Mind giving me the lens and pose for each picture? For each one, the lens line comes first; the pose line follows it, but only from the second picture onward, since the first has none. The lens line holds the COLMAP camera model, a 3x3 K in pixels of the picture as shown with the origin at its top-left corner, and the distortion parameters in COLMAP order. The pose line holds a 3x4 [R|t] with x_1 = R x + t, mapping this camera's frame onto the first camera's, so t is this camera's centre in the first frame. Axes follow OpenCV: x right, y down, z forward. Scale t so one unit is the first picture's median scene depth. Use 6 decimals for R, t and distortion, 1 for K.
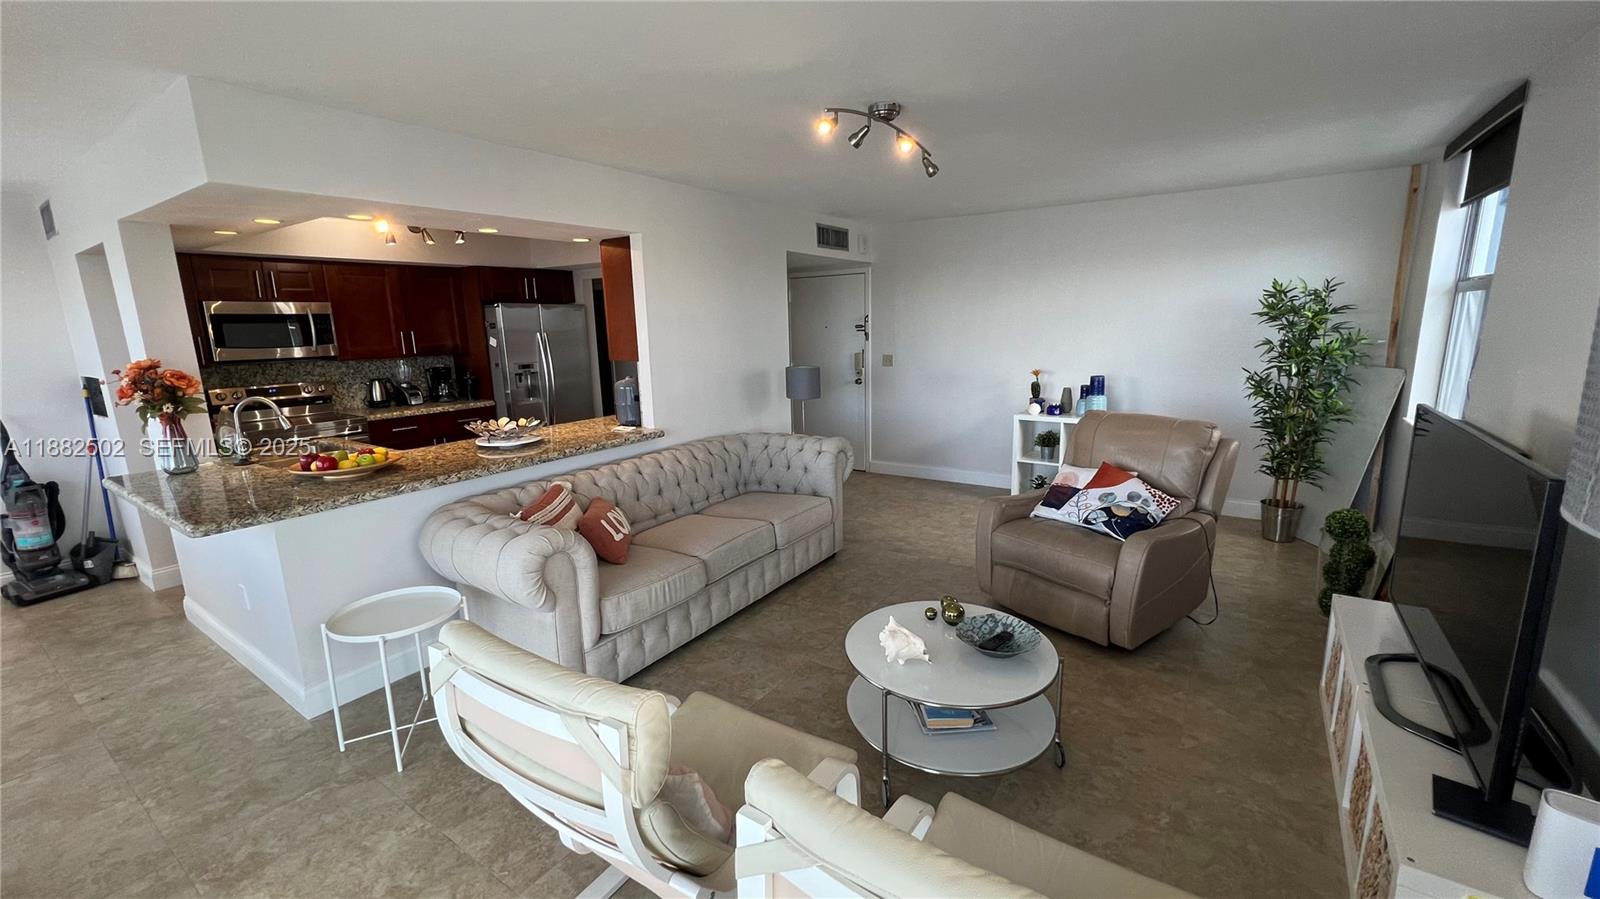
lens RADIAL K [[641.3, 0, 800.0], [0, 641.3, 453.7], [0, 0, 1]] dist [-0.001595, -0.000277]
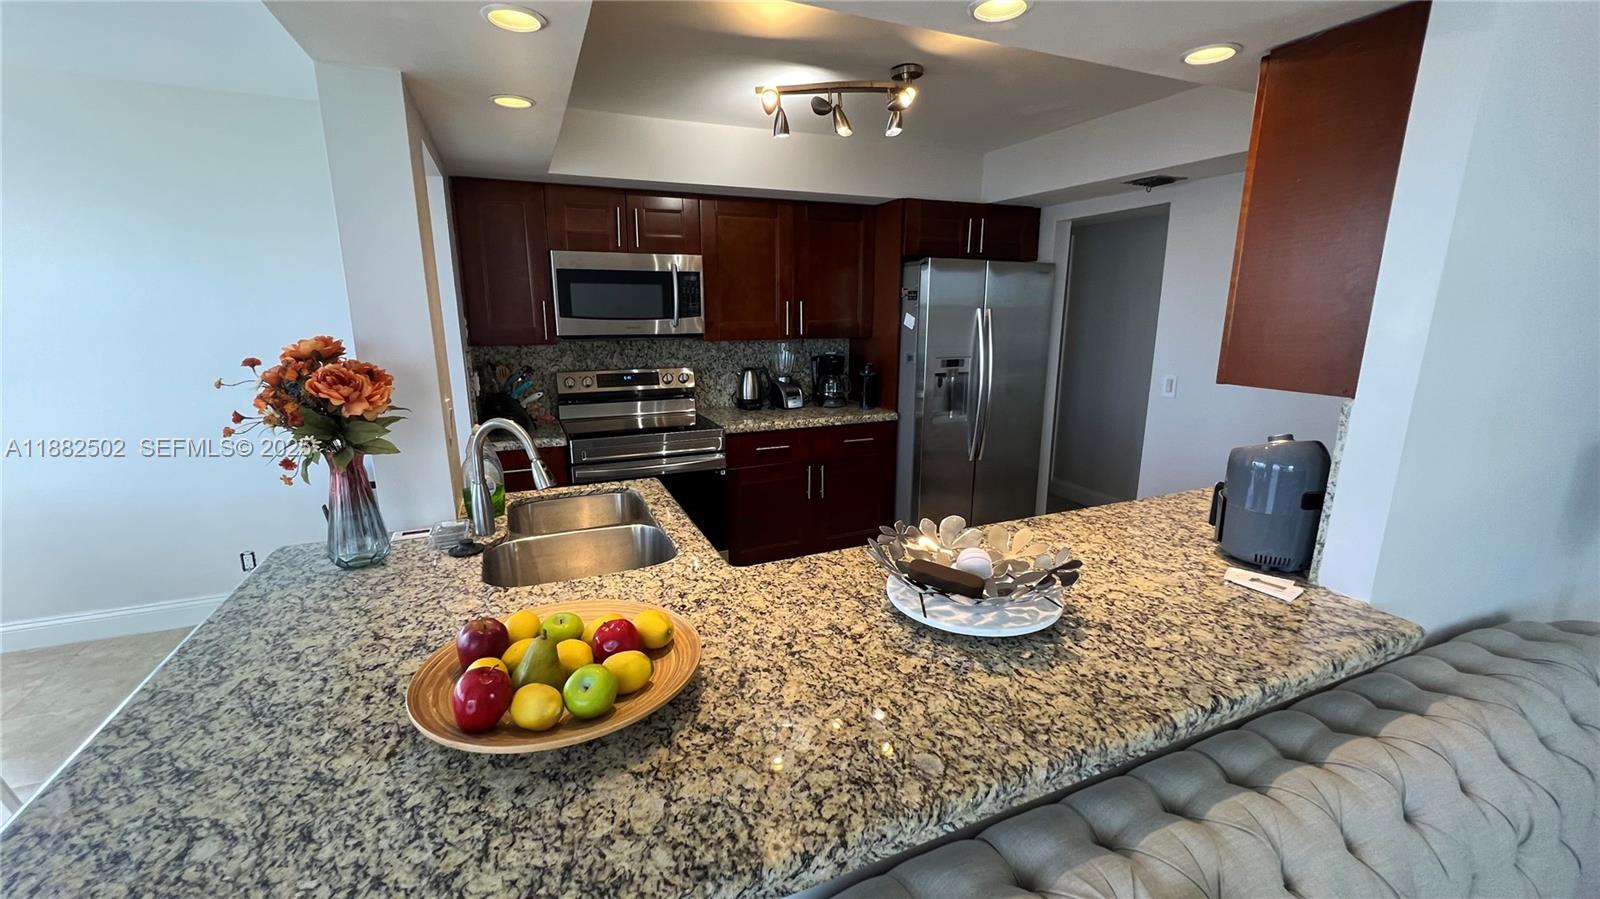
lens RADIAL K [[638.7, 0, 796.0], [0, 638.7, 448.8], [0, 0, 1]] dist [0.001153, 0.000042]
pose [[0.844891, 0.137752, -0.516899, -0.234805], [-0.125585, 0.990348, 0.058652, -0.073919], [0.519989, 0.015361, 0.854035, 0.413785]]
